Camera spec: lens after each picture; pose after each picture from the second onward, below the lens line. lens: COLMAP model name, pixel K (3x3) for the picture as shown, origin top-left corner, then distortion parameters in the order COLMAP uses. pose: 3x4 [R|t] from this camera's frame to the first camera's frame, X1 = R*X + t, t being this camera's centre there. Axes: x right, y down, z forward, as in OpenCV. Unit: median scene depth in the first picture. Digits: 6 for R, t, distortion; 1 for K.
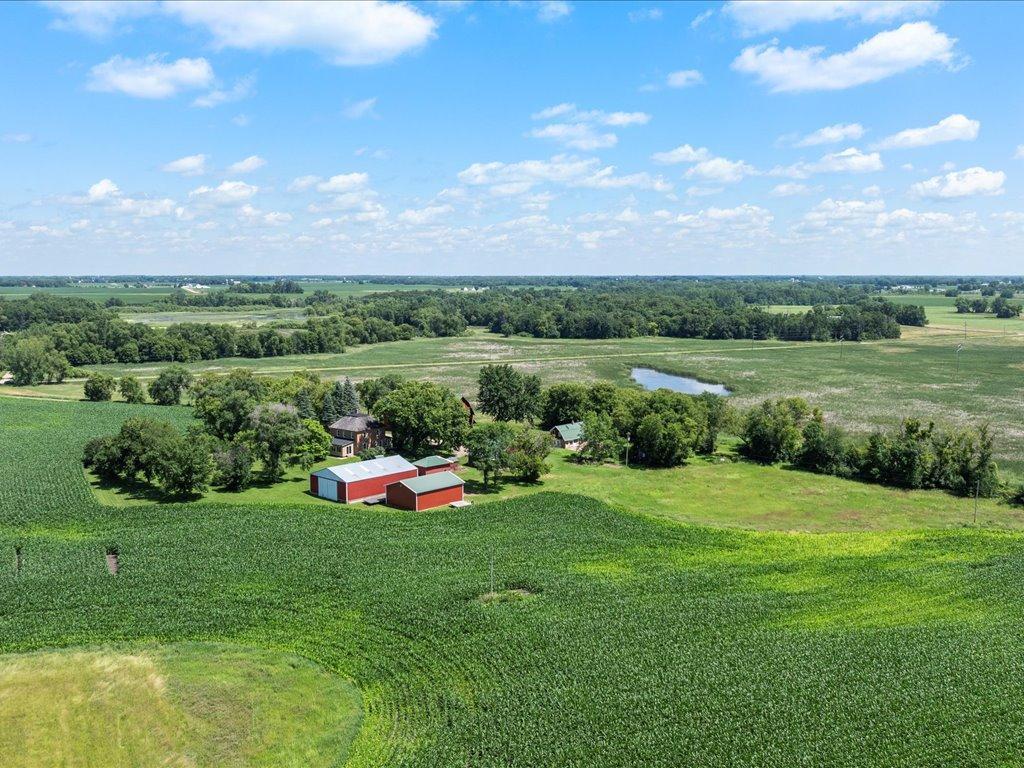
lens RADIAL K [[959.8, 0, 513.0], [0, 959.8, 376.8], [0, 0, 1]] dist [-0.025321, 0.000000]
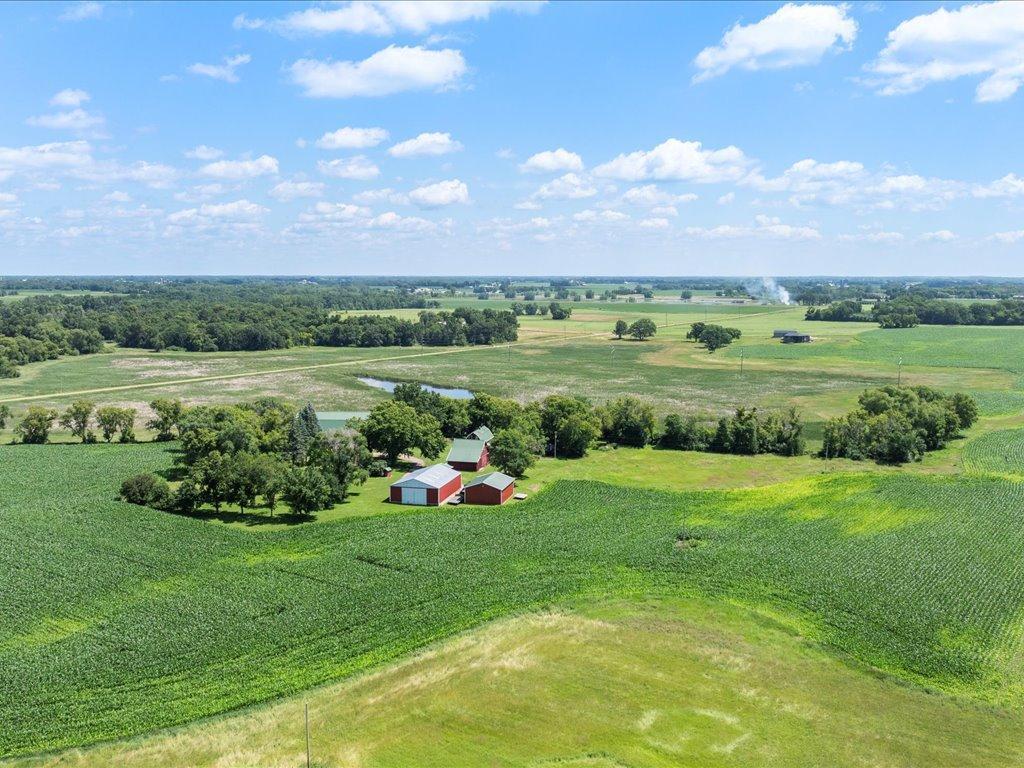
lens RADIAL K [[959.8, 0, 522.9], [0, 959.8, 387.9], [0, 0, 1]] dist [-0.025321, 0.000000]
pose [[0.863975, -0.054307, 0.500598, -0.486137], [0.048572, 0.998519, 0.024493, -0.029274], [-0.501187, 0.003154, 0.865333, -0.073742]]
